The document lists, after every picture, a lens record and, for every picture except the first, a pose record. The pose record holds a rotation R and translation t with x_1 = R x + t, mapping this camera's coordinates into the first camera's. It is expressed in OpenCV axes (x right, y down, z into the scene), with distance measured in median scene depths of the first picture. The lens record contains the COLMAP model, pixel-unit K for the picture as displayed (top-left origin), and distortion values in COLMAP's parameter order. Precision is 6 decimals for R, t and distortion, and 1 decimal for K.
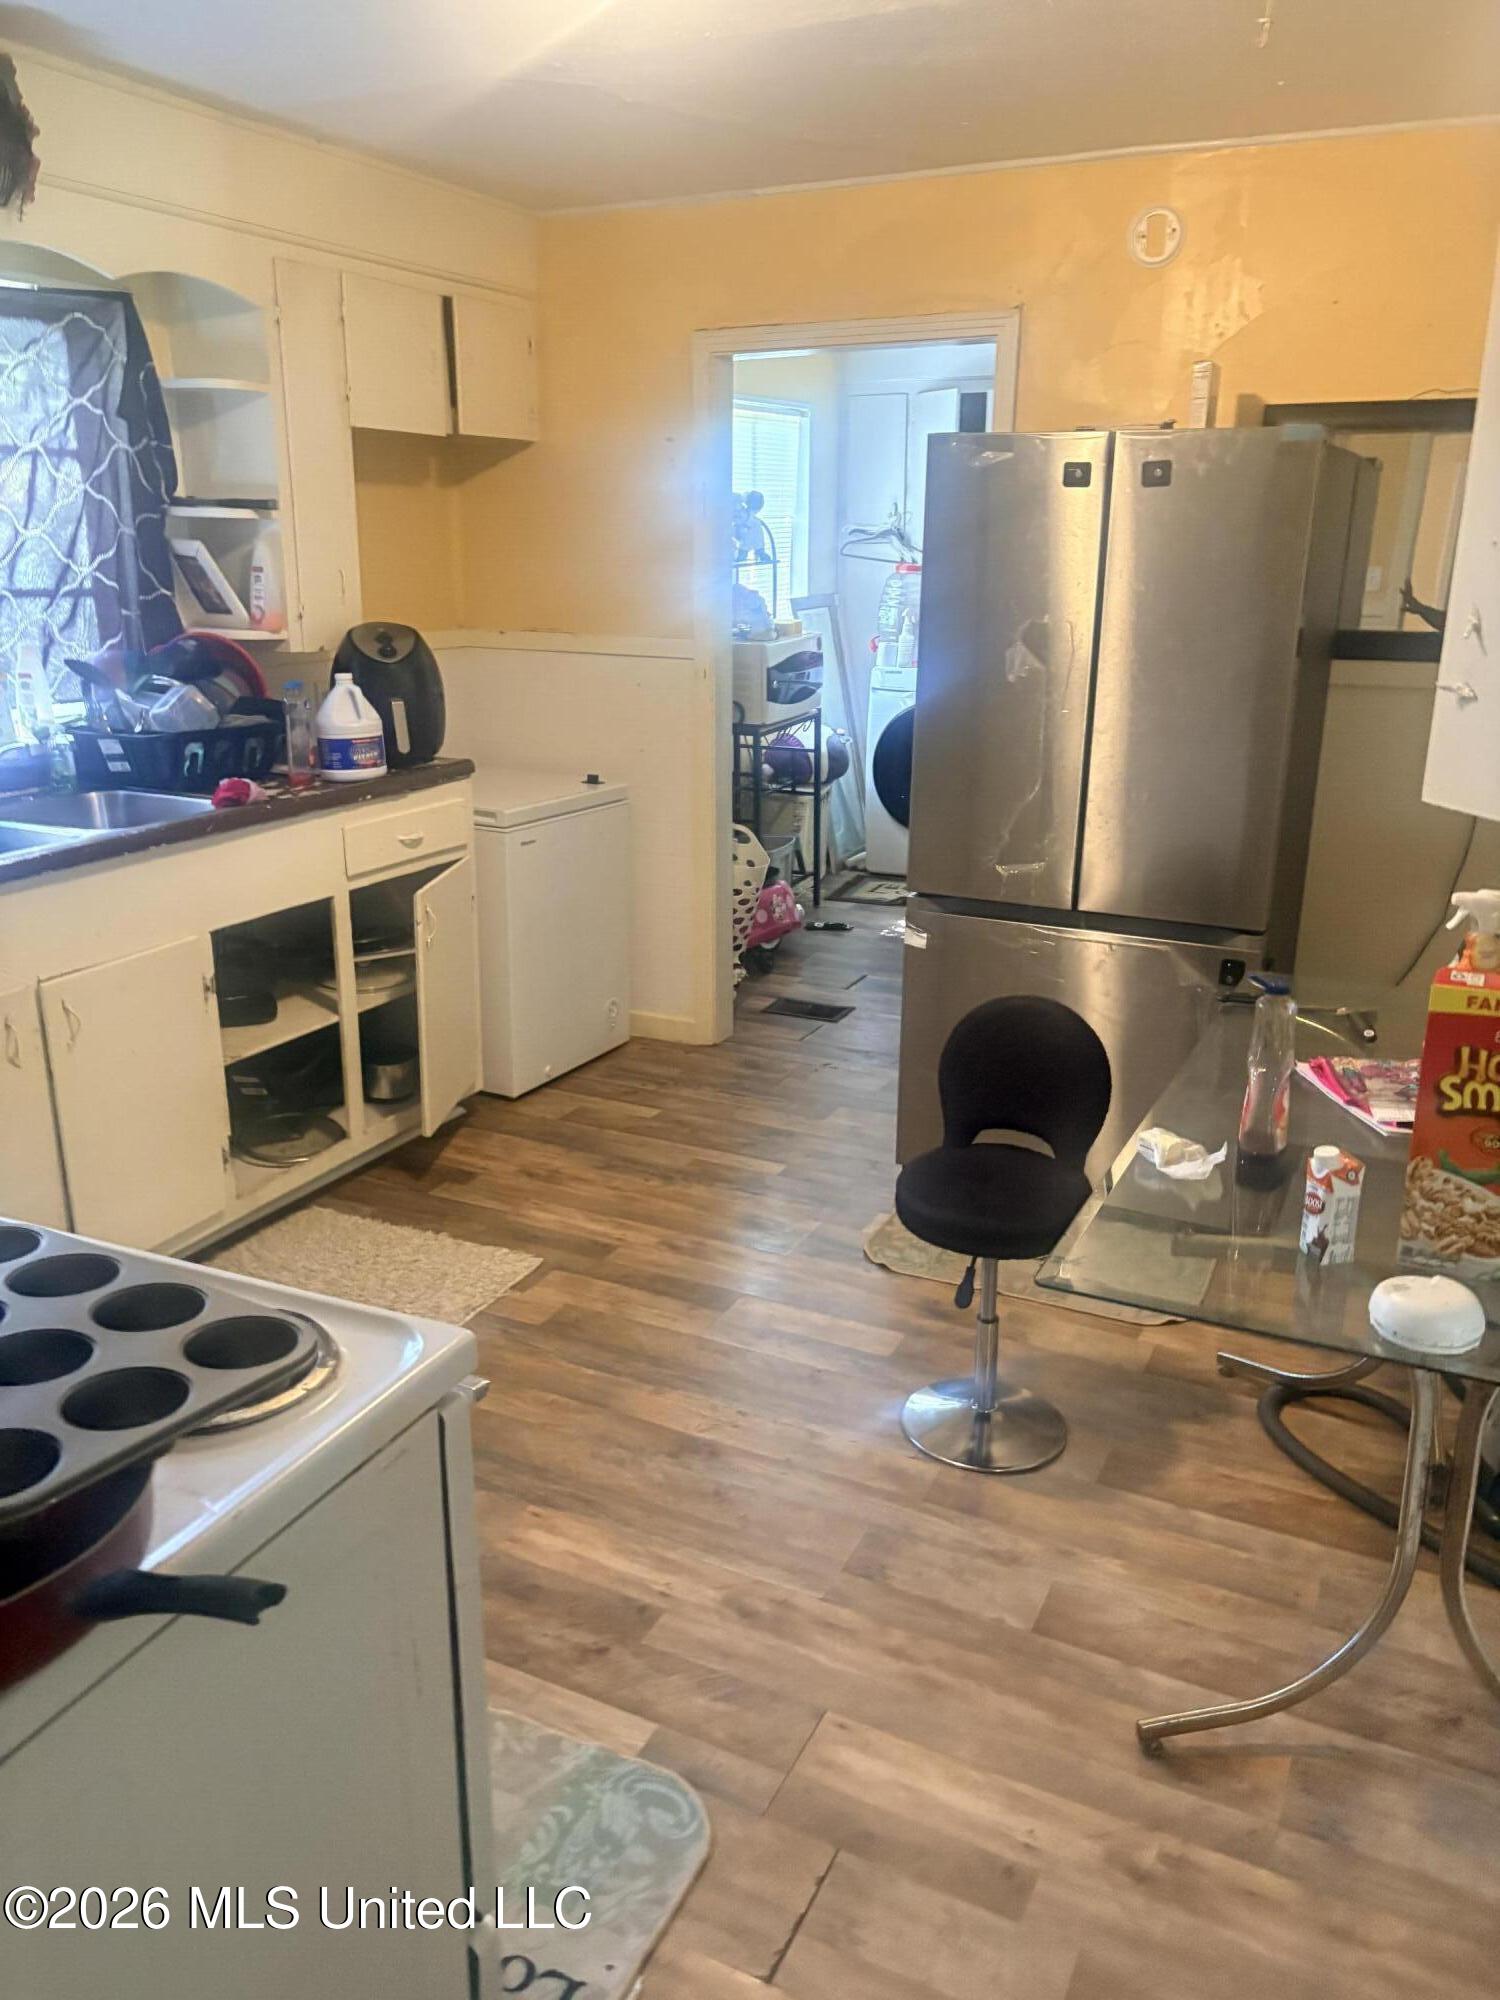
lens RADIAL K [[1532.4, 0, 750.0], [0, 1532.4, 1000.0], [0, 0, 1]] dist [0.063499, -0.055735]
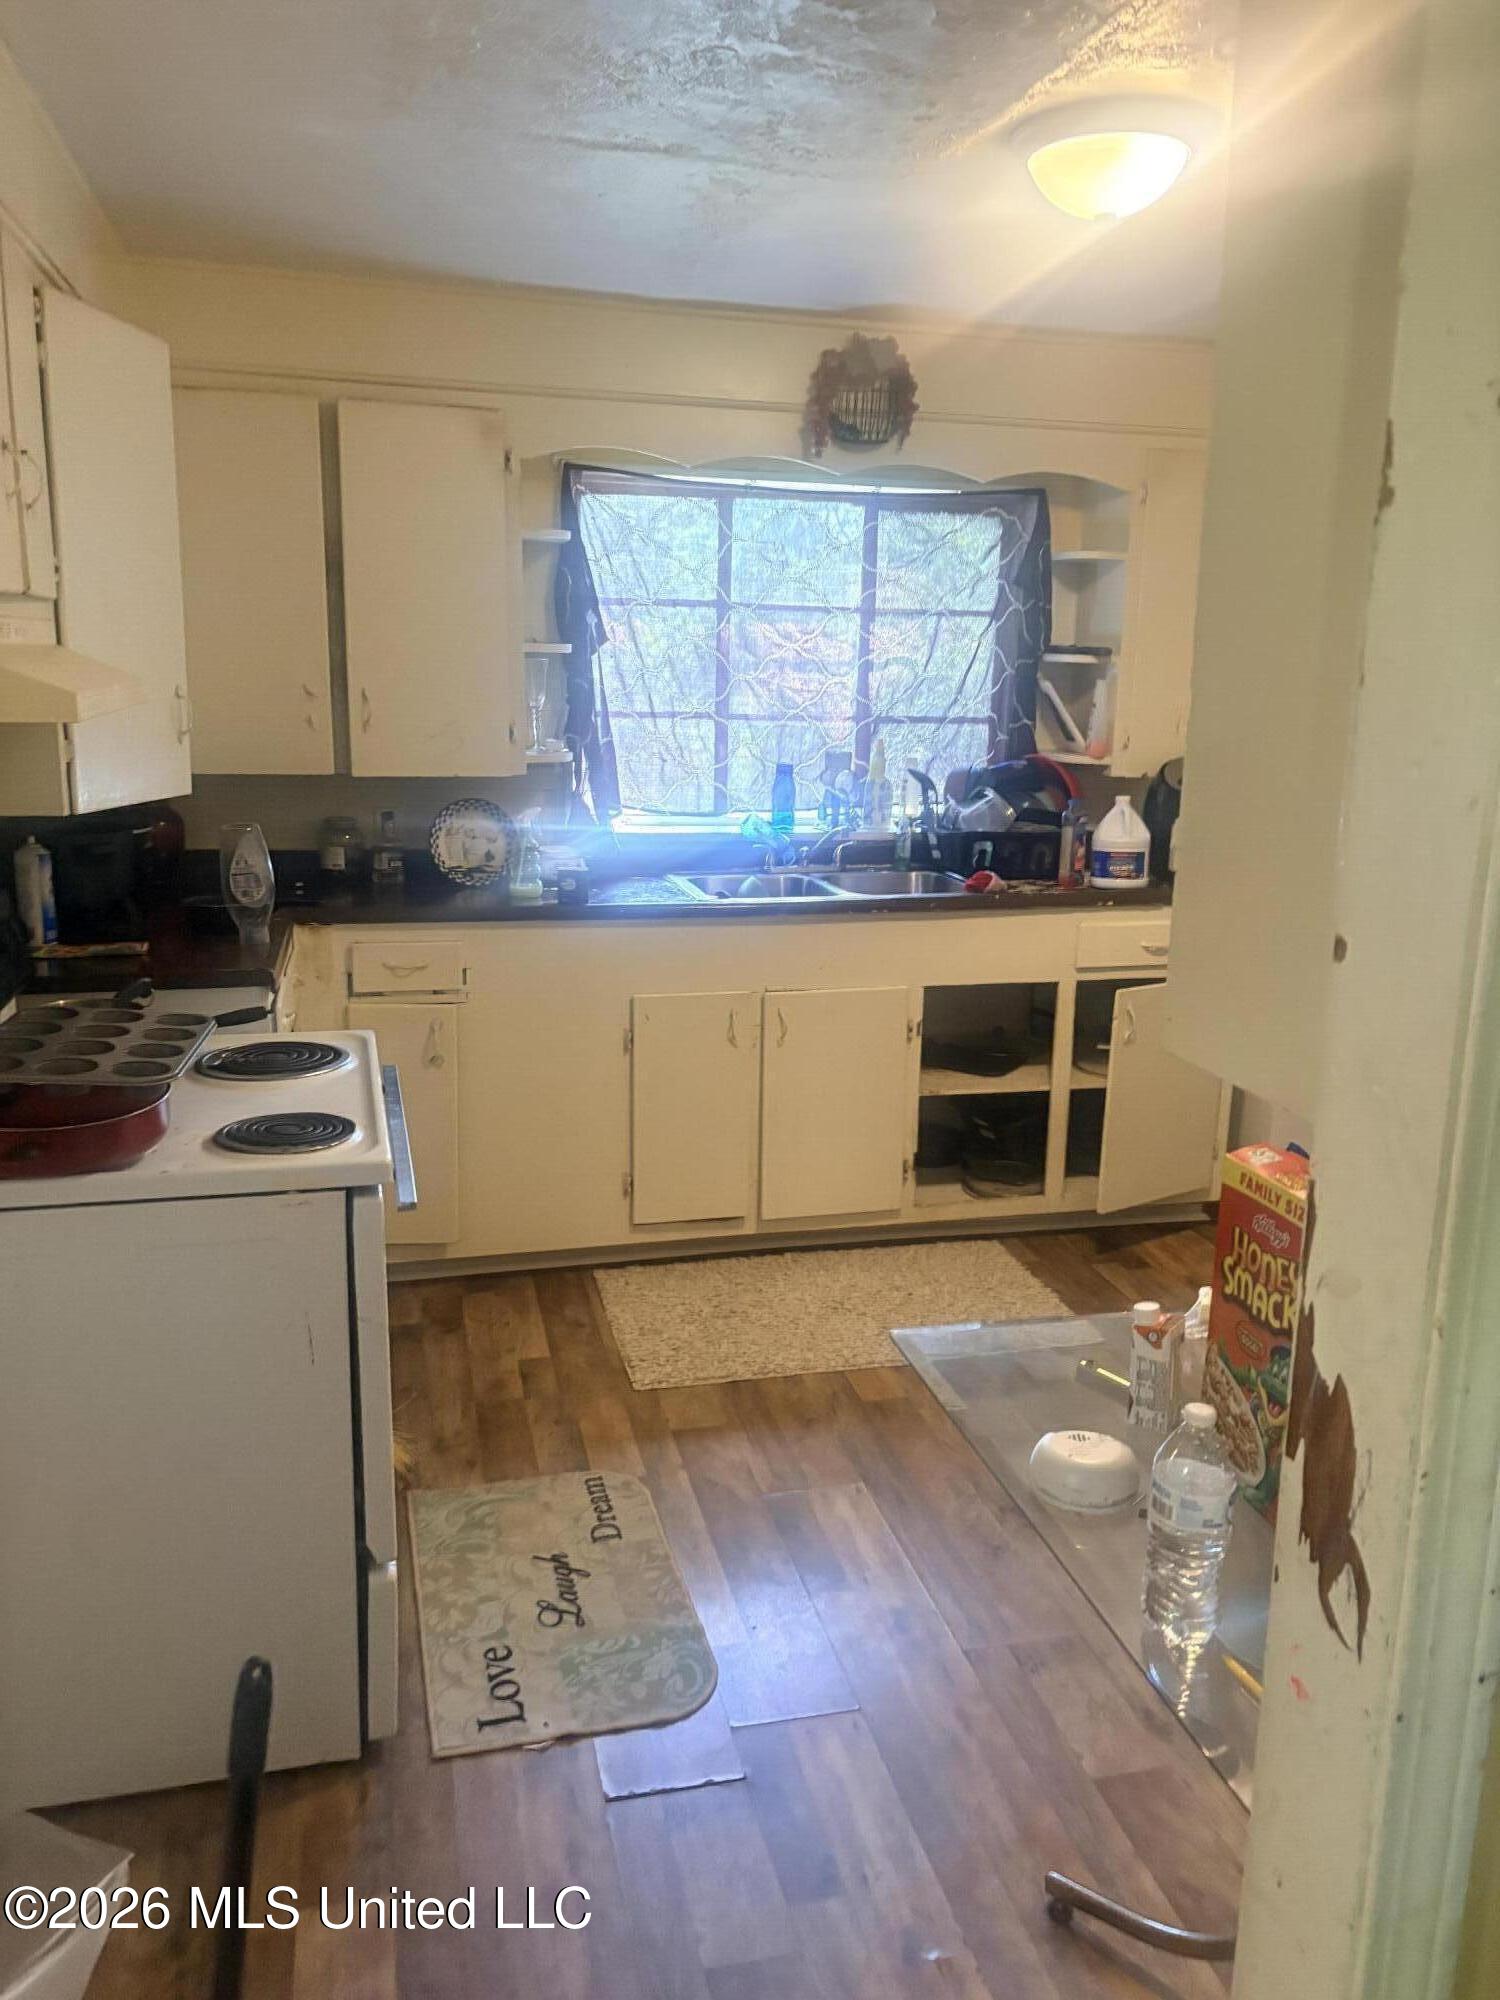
lens RADIAL K [[1532.4, 0, 750.0], [0, 1532.4, 1000.0], [0, 0, 1]] dist [0.063499, -0.055735]
pose [[0.636915, 0.173043, -0.751262, 0.440996], [-0.238289, 0.970954, 0.021627, -0.024227], [0.733183, 0.165243, 0.659650, 0.073504]]
